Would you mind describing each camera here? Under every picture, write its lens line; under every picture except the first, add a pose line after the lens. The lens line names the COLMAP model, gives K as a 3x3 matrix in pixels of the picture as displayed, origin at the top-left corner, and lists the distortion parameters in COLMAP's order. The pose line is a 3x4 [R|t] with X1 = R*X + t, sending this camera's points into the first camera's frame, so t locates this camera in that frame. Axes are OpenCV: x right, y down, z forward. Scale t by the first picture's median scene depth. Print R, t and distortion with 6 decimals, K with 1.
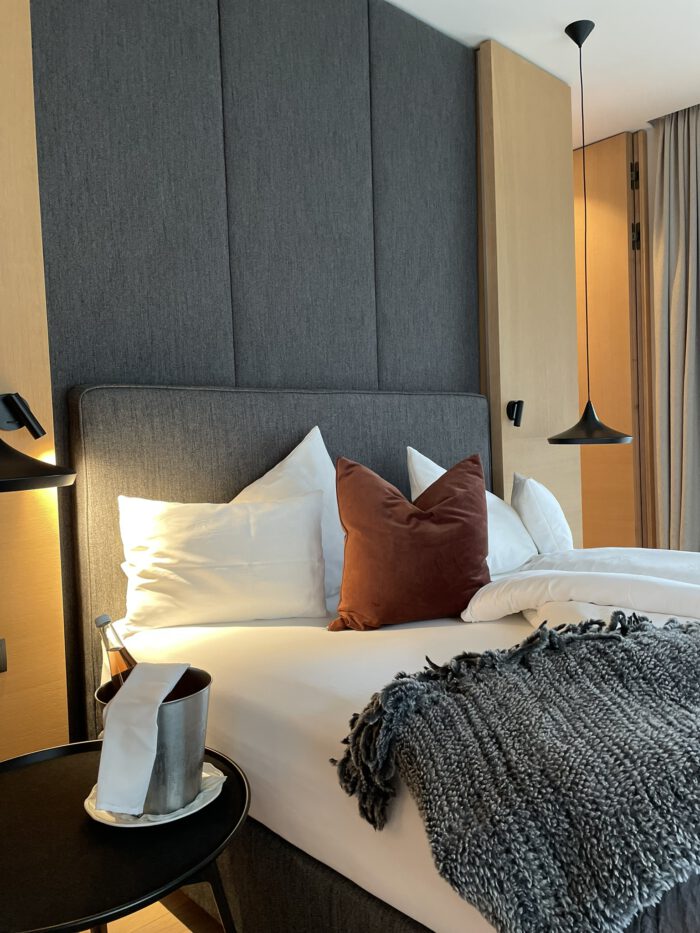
lens RADIAL K [[704.5, 0, 349.9], [0, 704.5, 471.4], [0, 0, 1]] dist [0.004750, -0.014398]
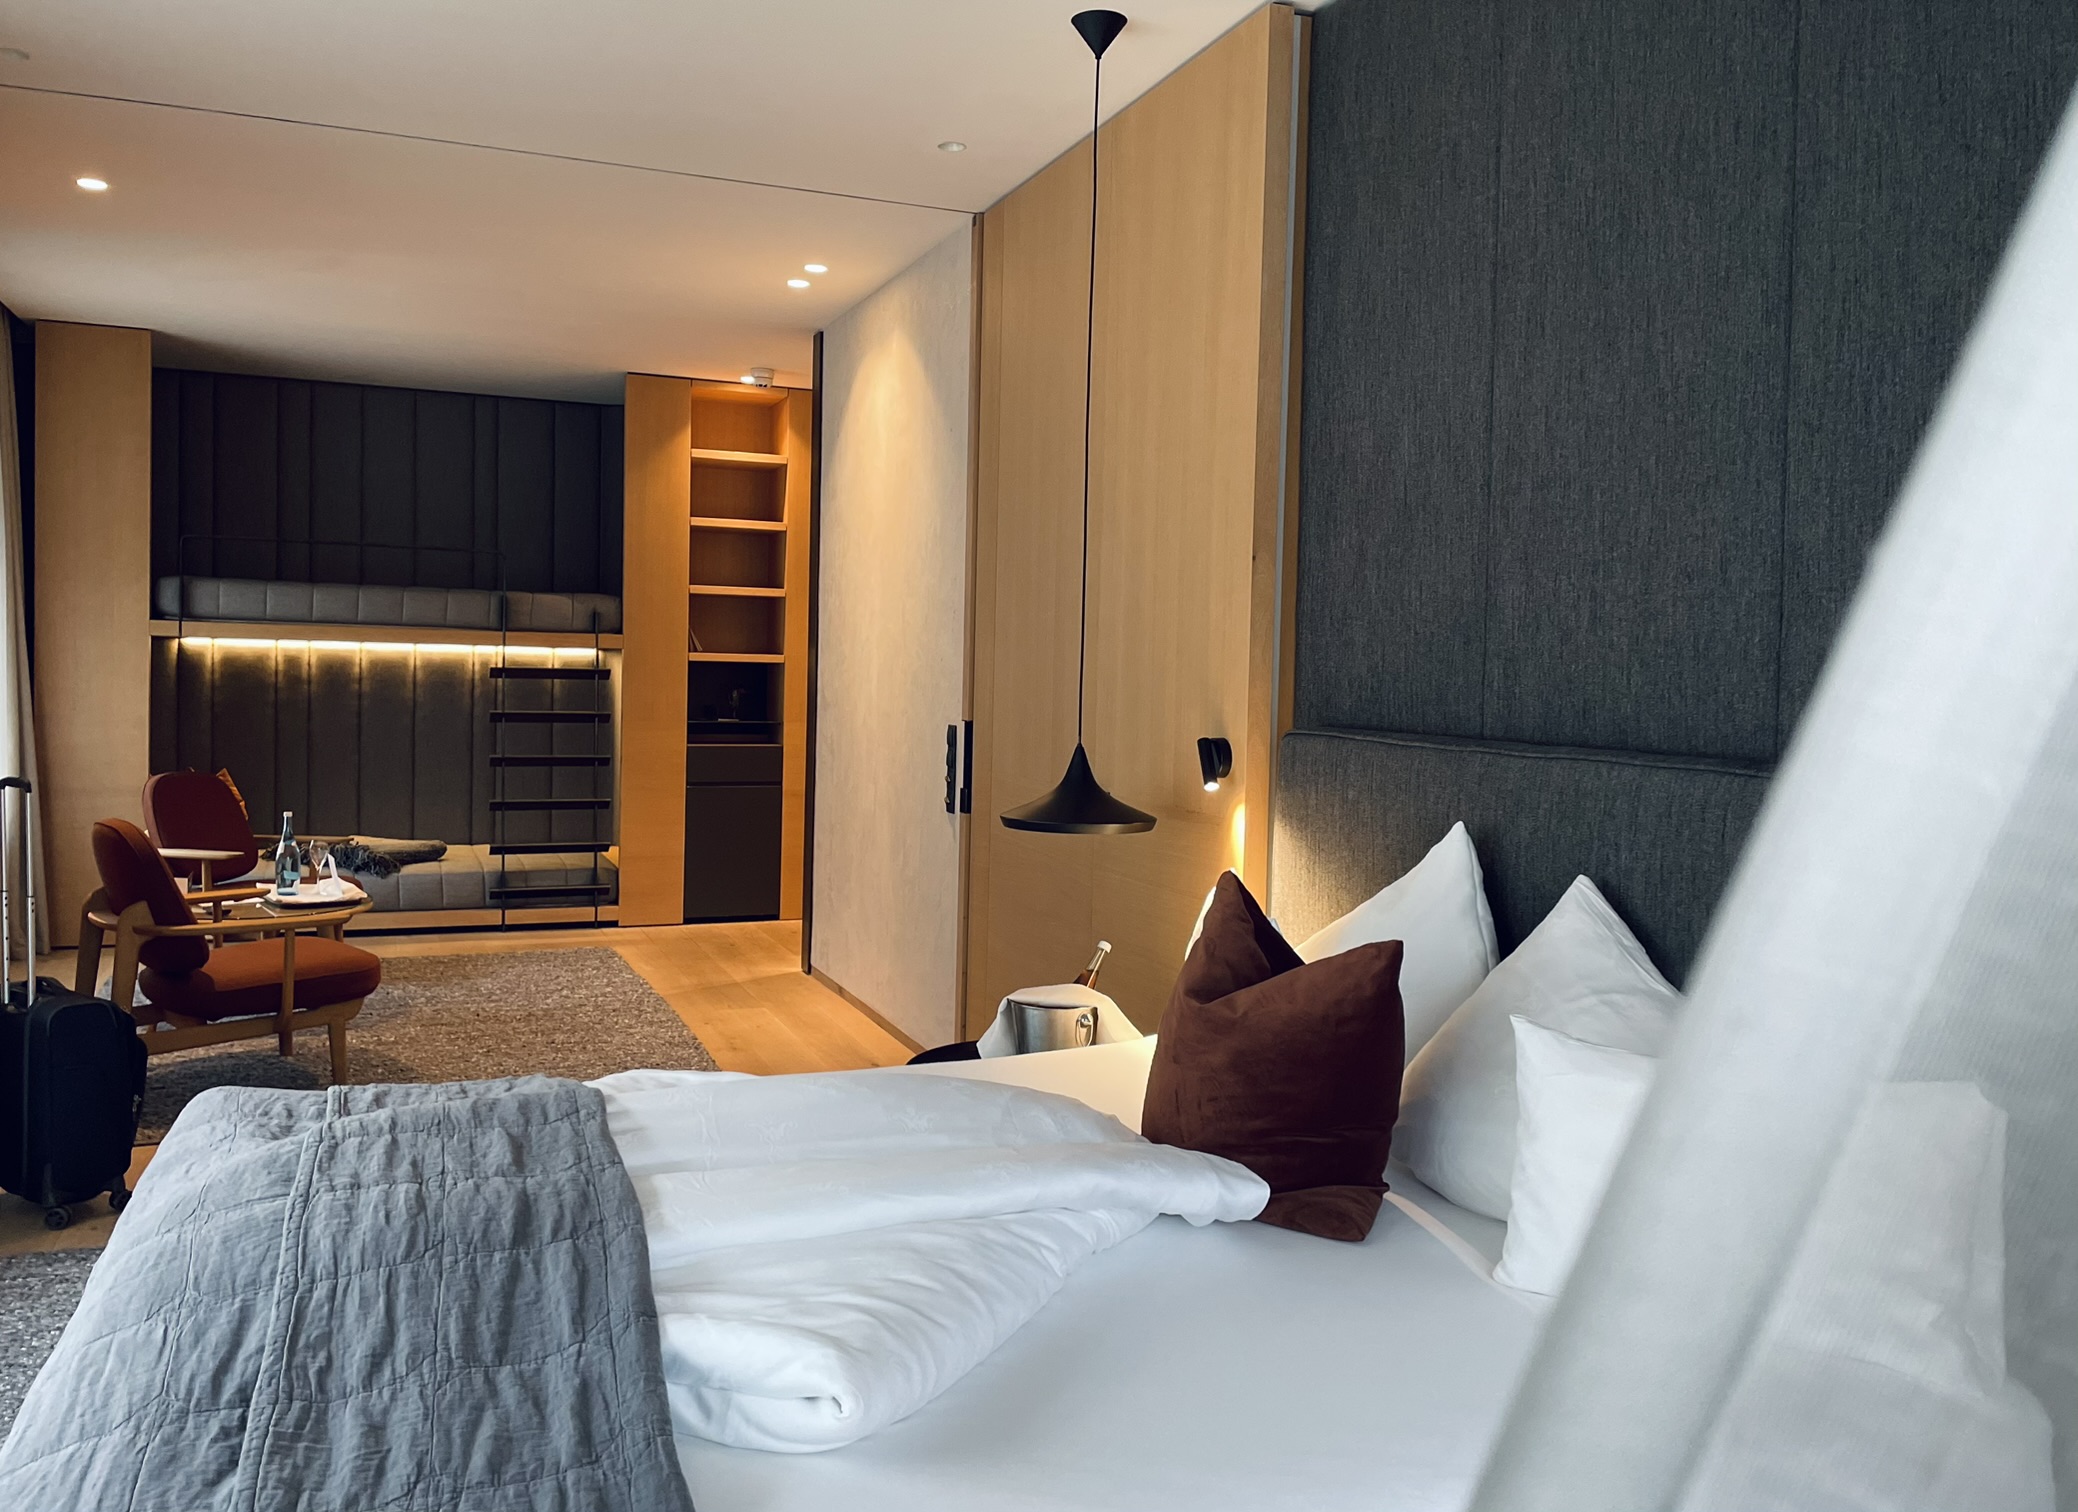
lens RADIAL K [[1603.2, 0, 1042.1], [0, 1603.2, 744.5], [0, 0, 1]] dist [0.007712, 0.002652]
pose [[-0.374447, 0.066168, -0.924885, 1.105850], [-0.064173, 0.993210, 0.097037, -0.207993], [0.925025, 0.095688, -0.367658, 1.119542]]
